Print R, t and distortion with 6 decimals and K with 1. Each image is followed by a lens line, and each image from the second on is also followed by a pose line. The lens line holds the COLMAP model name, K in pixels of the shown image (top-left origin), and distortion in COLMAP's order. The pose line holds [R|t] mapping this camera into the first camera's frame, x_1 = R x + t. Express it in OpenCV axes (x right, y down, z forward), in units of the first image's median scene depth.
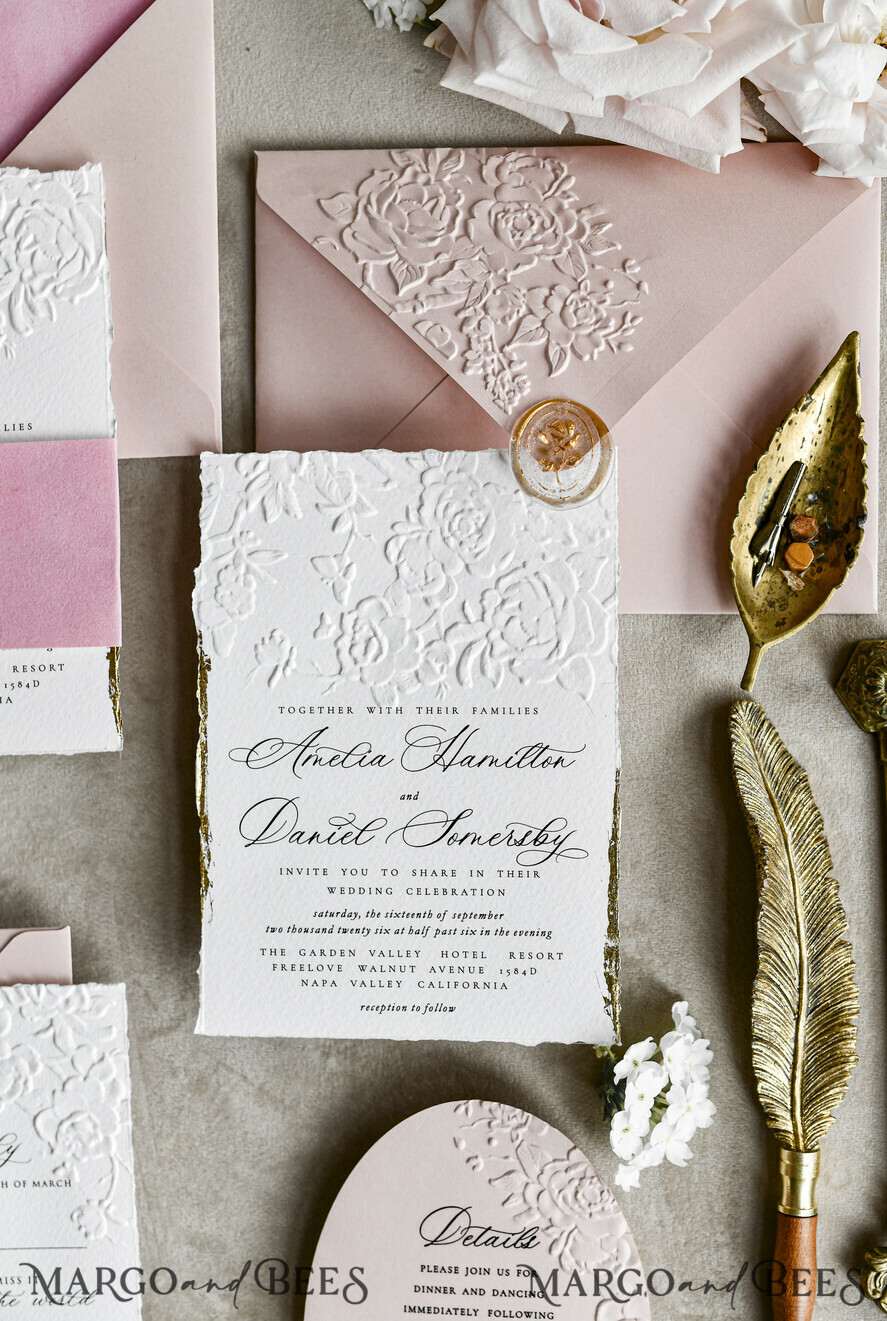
lens RADIAL K [[1833.7, 0, 475.8], [0, 1833.7, 591.4], [0, 0, 1]] dist [-0.021050, 0.000000]
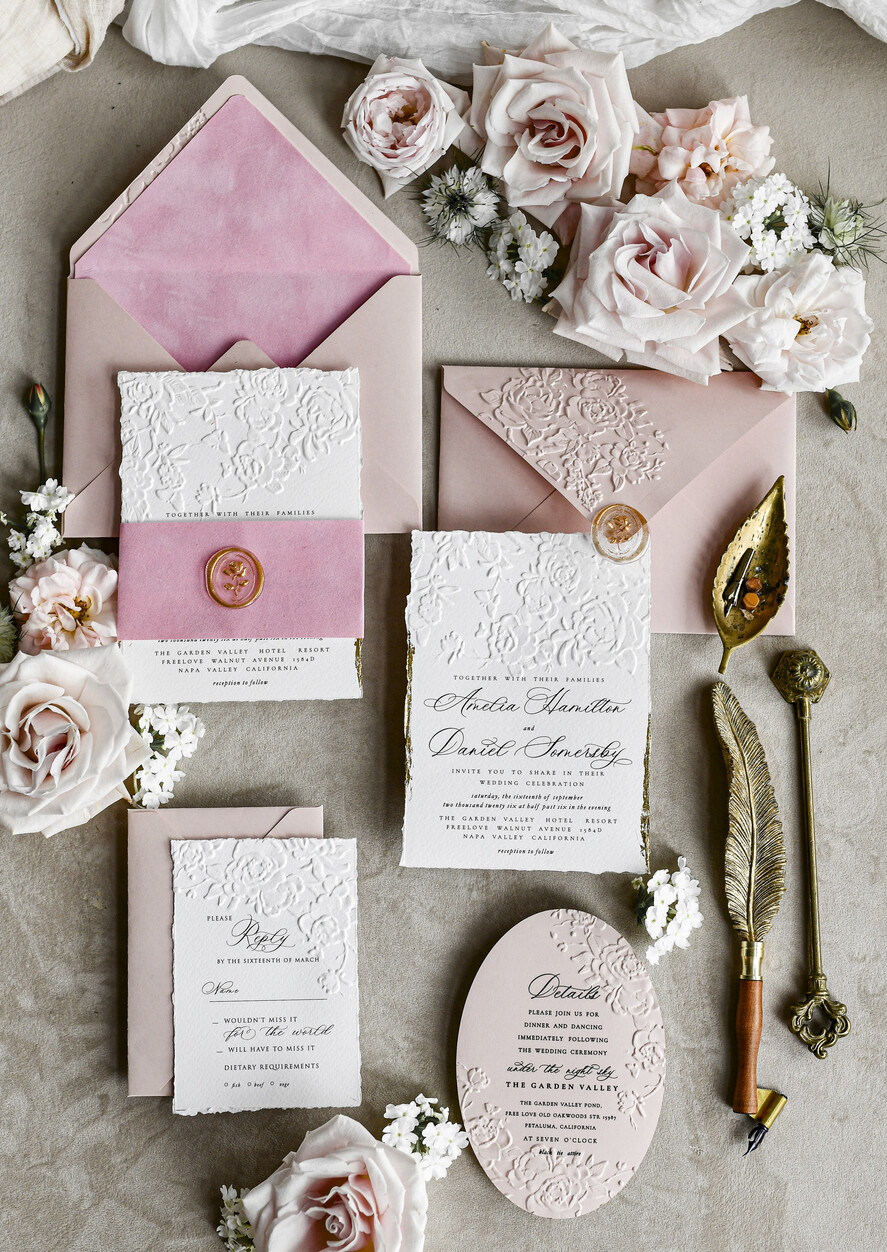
lens RADIAL K [[2066.5, 0, 450.6], [0, 2066.5, 609.0], [0, 0, 1]] dist [-0.020312, 0.000000]
pose [[0.997700, 0.032357, 0.059564, -0.228714], [-0.022282, 0.986434, -0.162639, 0.318183], [-0.064019, 0.160937, 0.984886, -0.930308]]
